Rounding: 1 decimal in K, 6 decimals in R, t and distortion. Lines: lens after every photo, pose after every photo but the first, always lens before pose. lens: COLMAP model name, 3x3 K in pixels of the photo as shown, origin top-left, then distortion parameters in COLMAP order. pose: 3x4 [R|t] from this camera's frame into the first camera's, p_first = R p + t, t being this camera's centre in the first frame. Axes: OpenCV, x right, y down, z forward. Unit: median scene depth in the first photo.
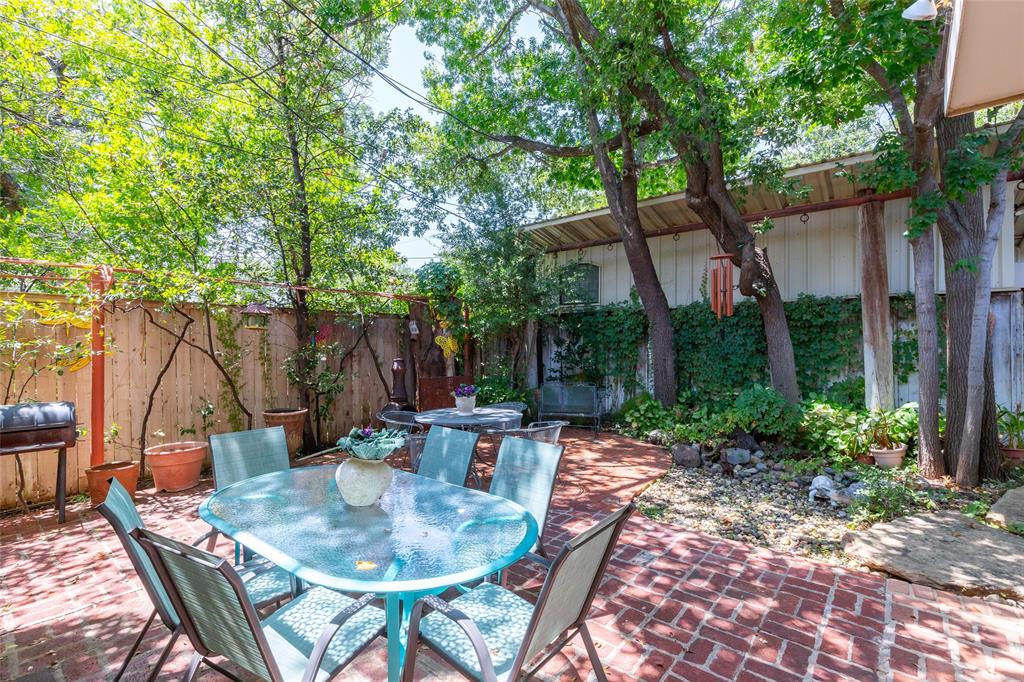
lens RADIAL K [[456.9, 0, 507.7], [0, 456.9, 346.5], [0, 0, 1]] dist [0.001627, 0.000121]
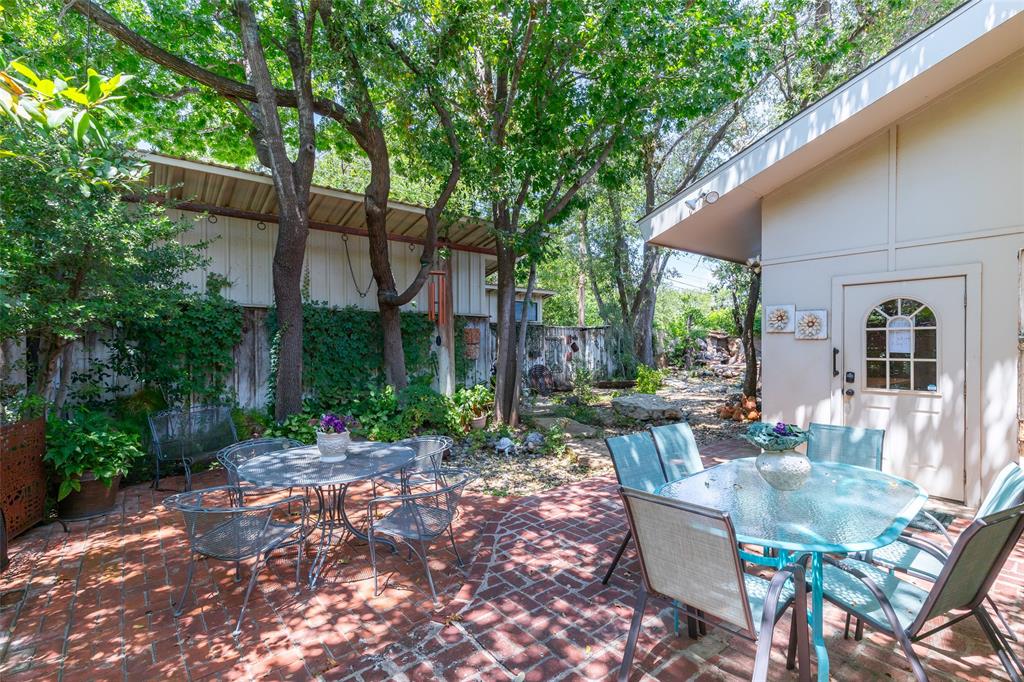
lens RADIAL K [[456.9, 0, 507.7], [0, 456.9, 346.5], [0, 0, 1]] dist [0.001627, 0.000121]
pose [[0.202383, -0.000973, 0.979306, -0.825406], [0.011223, 0.999936, -0.001326, -0.007198], [-0.979242, 0.011259, 0.202381, 0.770419]]
